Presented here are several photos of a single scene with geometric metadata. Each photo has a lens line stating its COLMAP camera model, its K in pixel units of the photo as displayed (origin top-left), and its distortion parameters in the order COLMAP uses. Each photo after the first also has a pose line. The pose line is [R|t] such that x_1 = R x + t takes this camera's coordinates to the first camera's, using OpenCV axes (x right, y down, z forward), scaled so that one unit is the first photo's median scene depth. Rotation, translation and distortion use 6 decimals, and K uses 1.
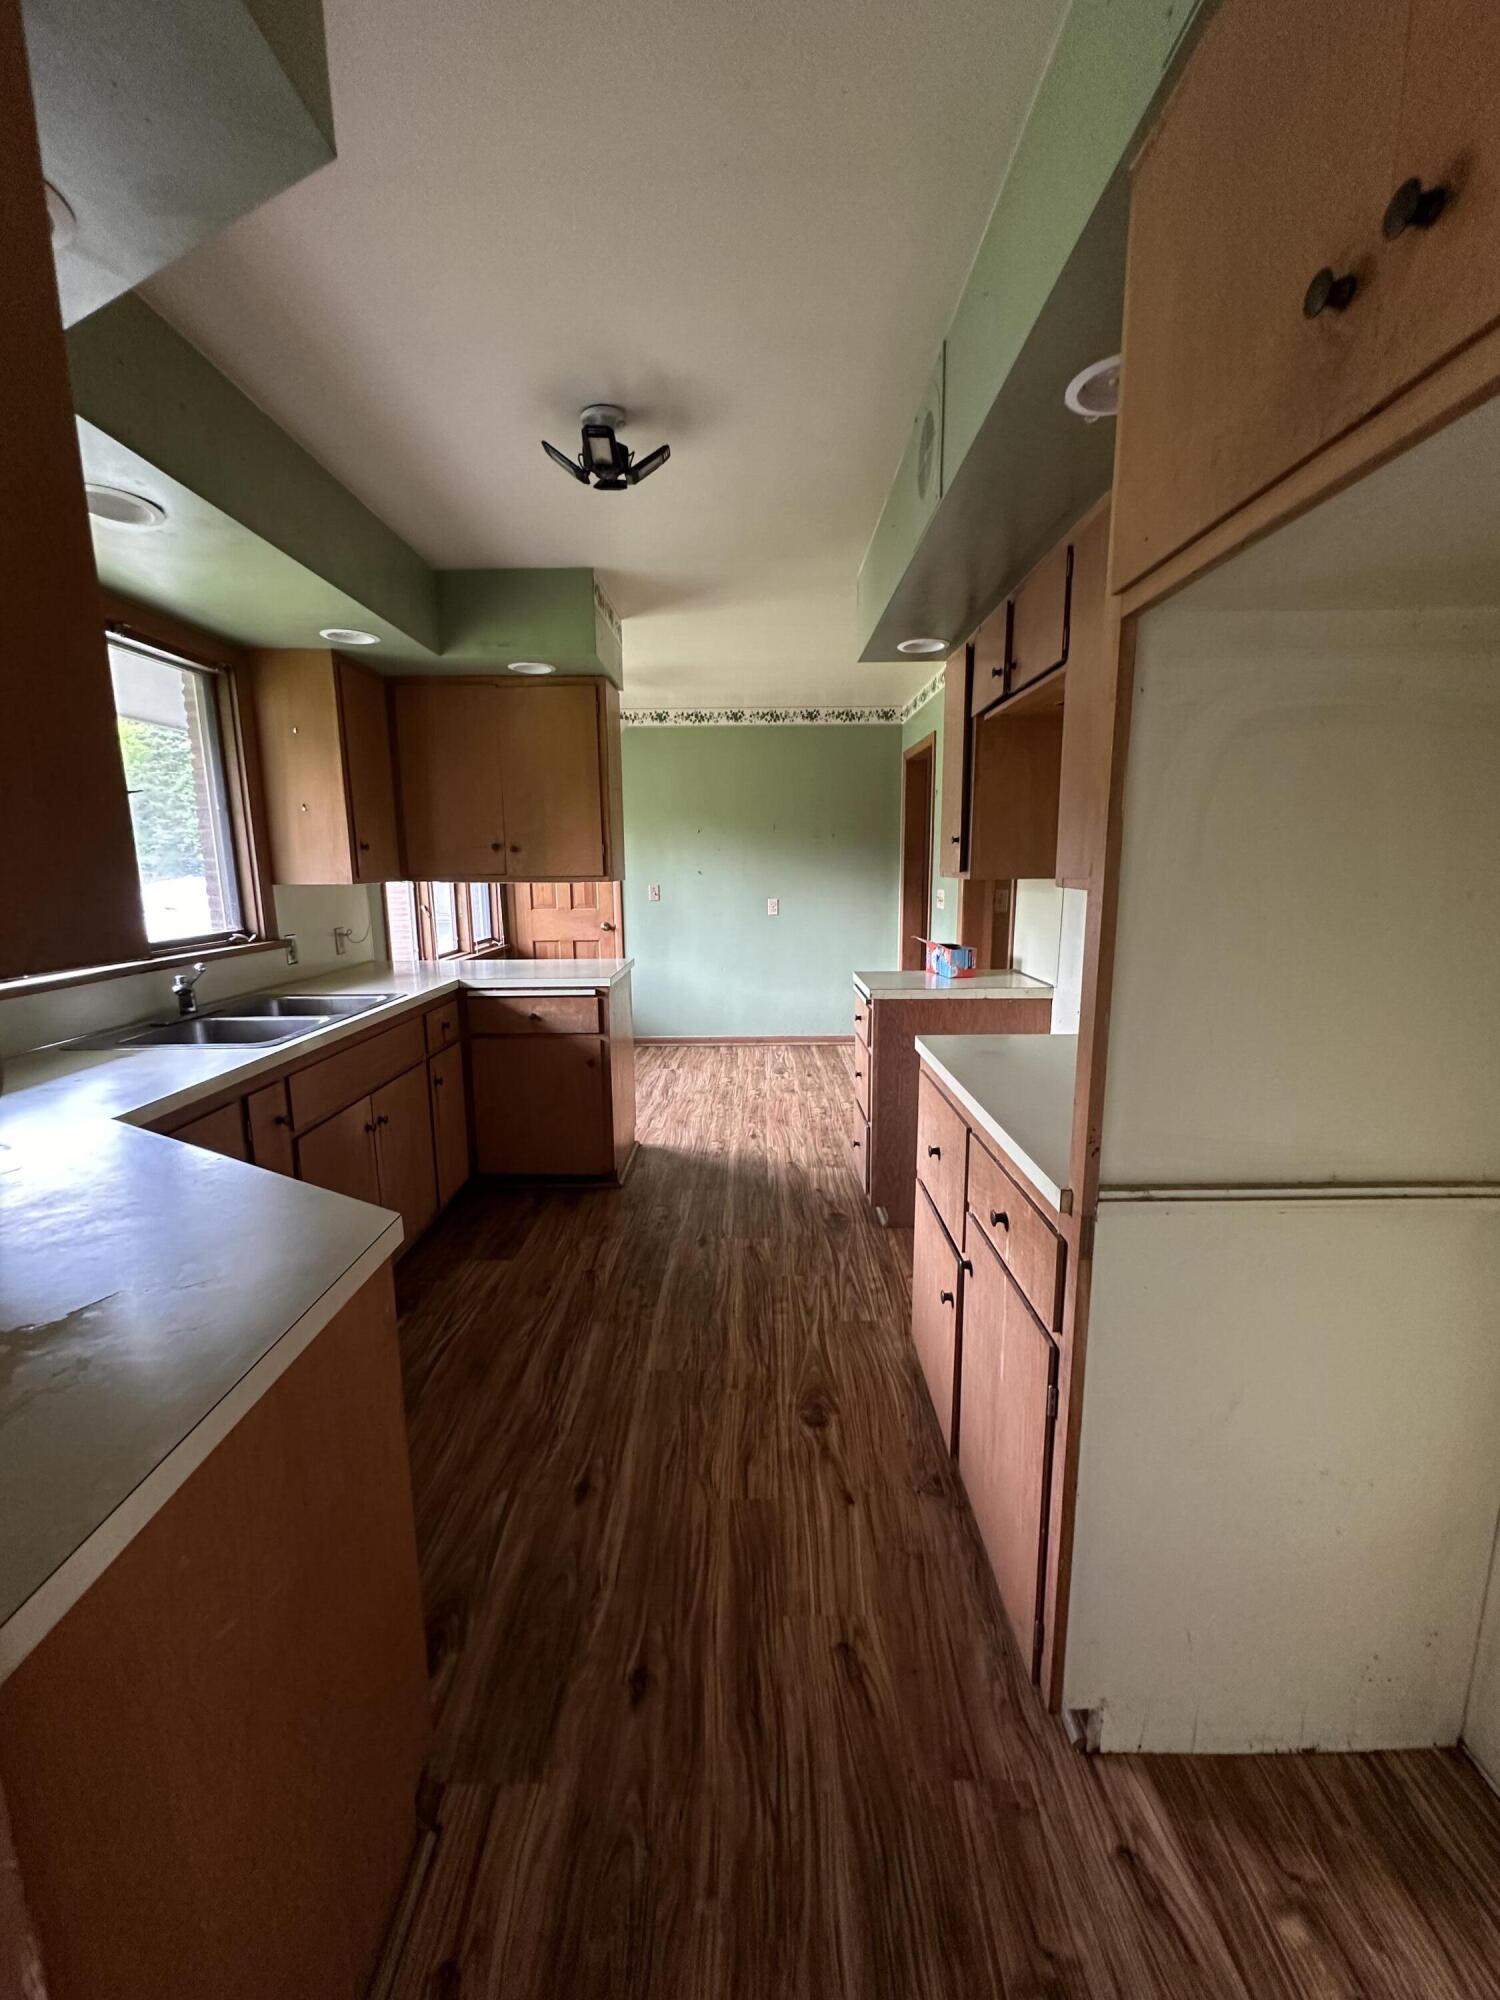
lens RADIAL K [[789.6, 0, 753.1], [0, 789.6, 1000.5], [0, 0, 1]] dist [-0.001708, -0.000626]
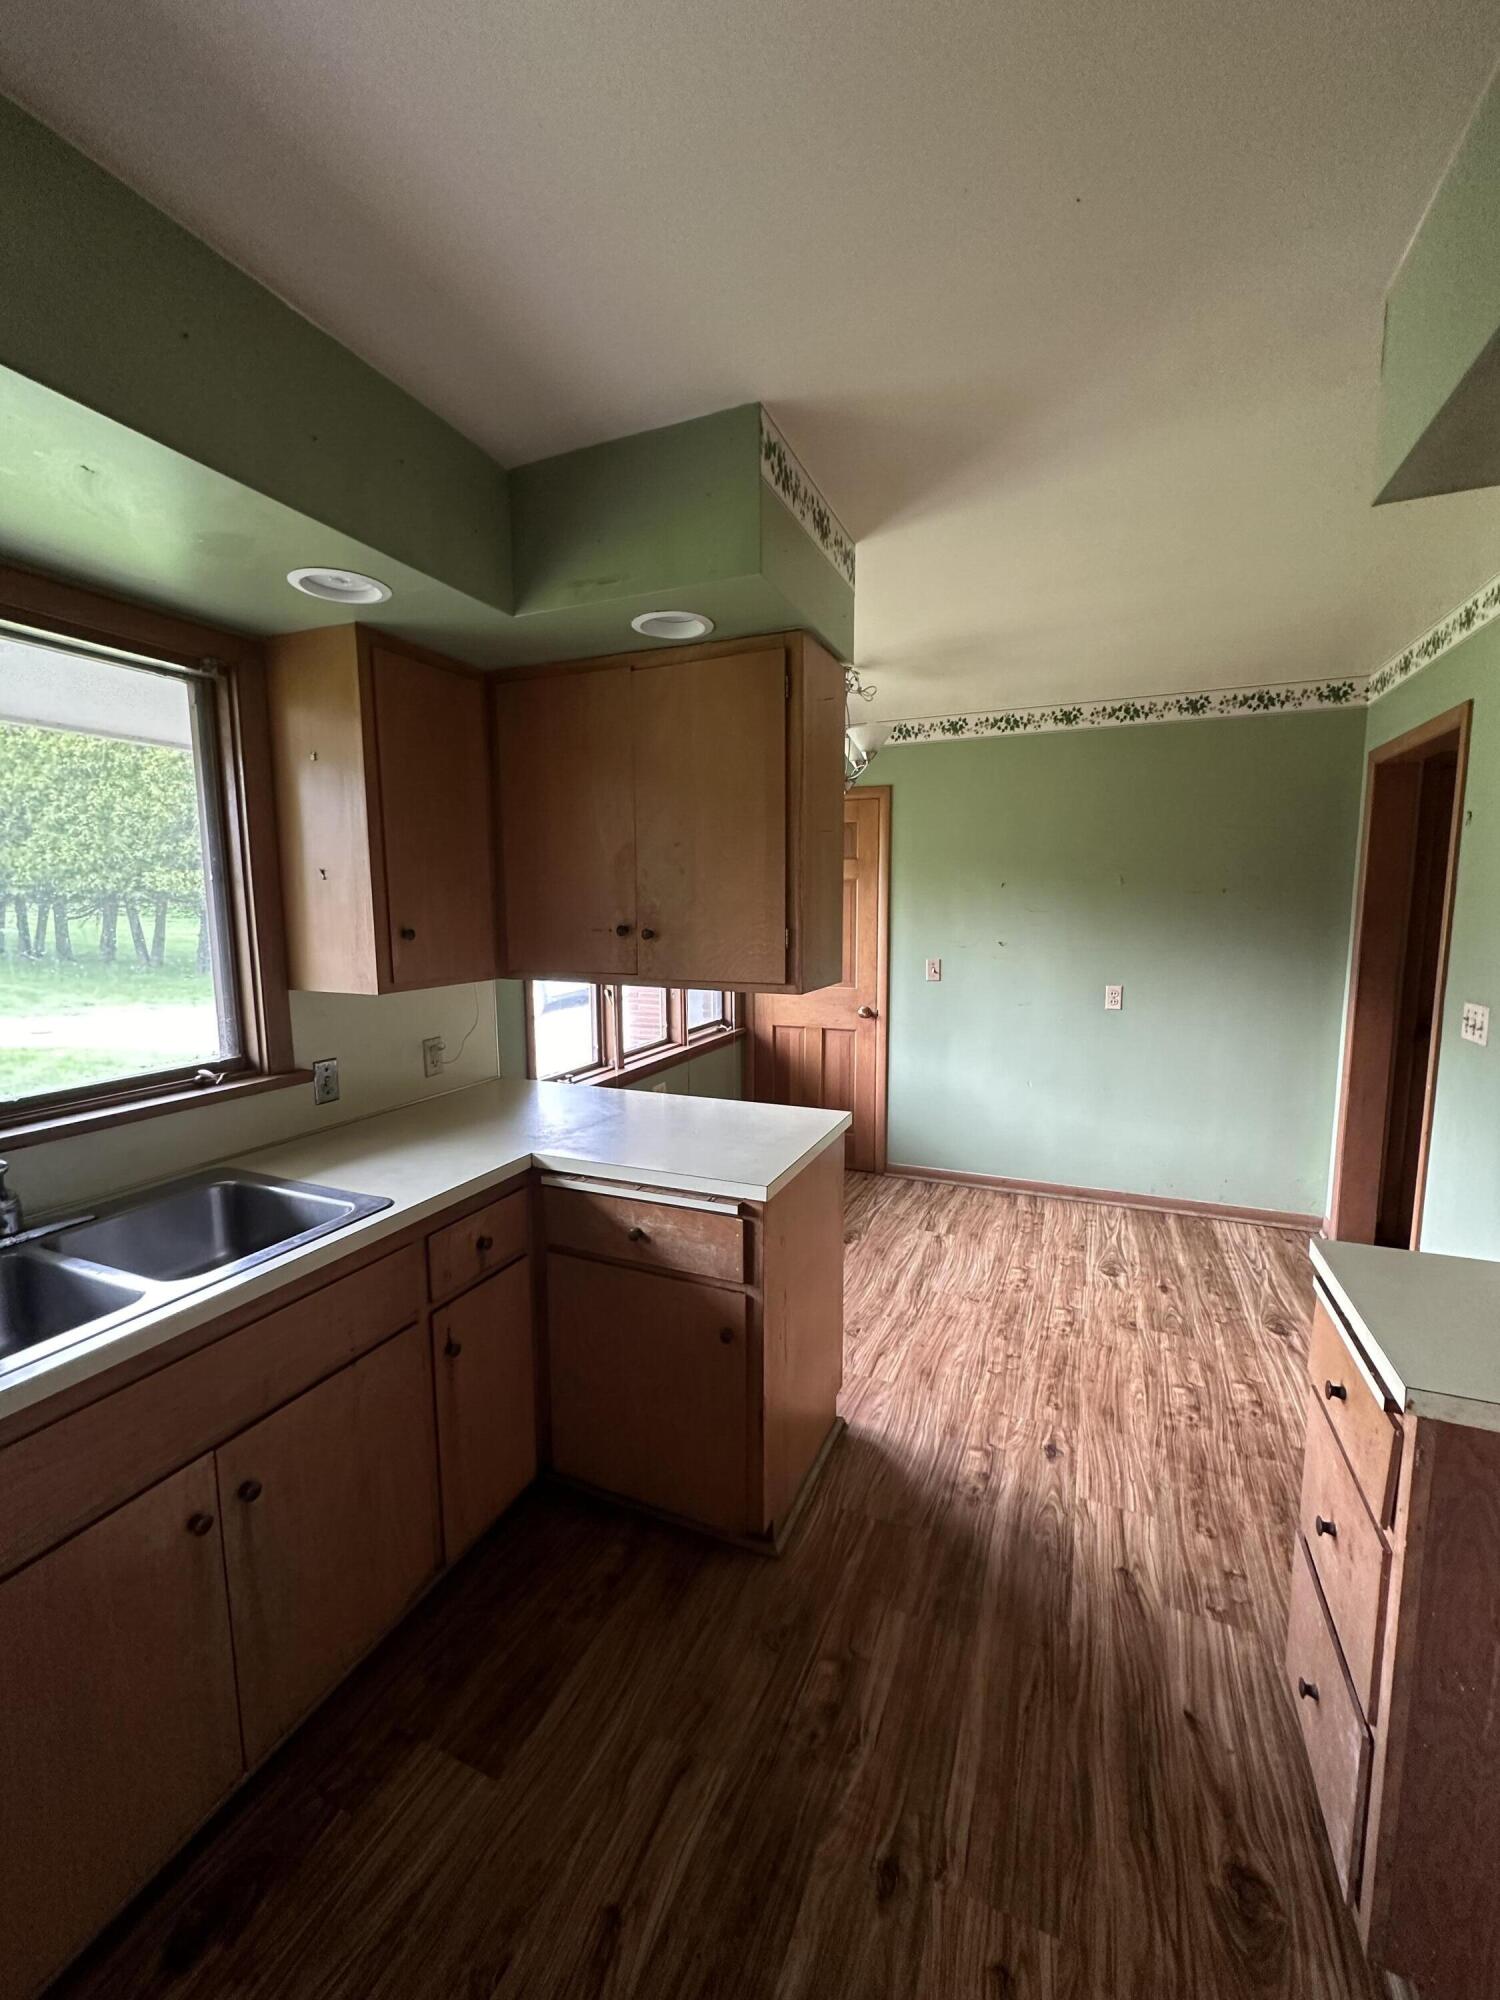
lens RADIAL K [[789.6, 0, 756.7], [0, 789.6, 997.1], [0, 0, 1]] dist [-0.001708, -0.000626]
pose [[0.920903, 0.050685, -0.386482, 0.008511], [-0.070136, 0.996874, -0.036384, -0.114524], [0.383430, 0.060612, 0.921579, 0.428996]]
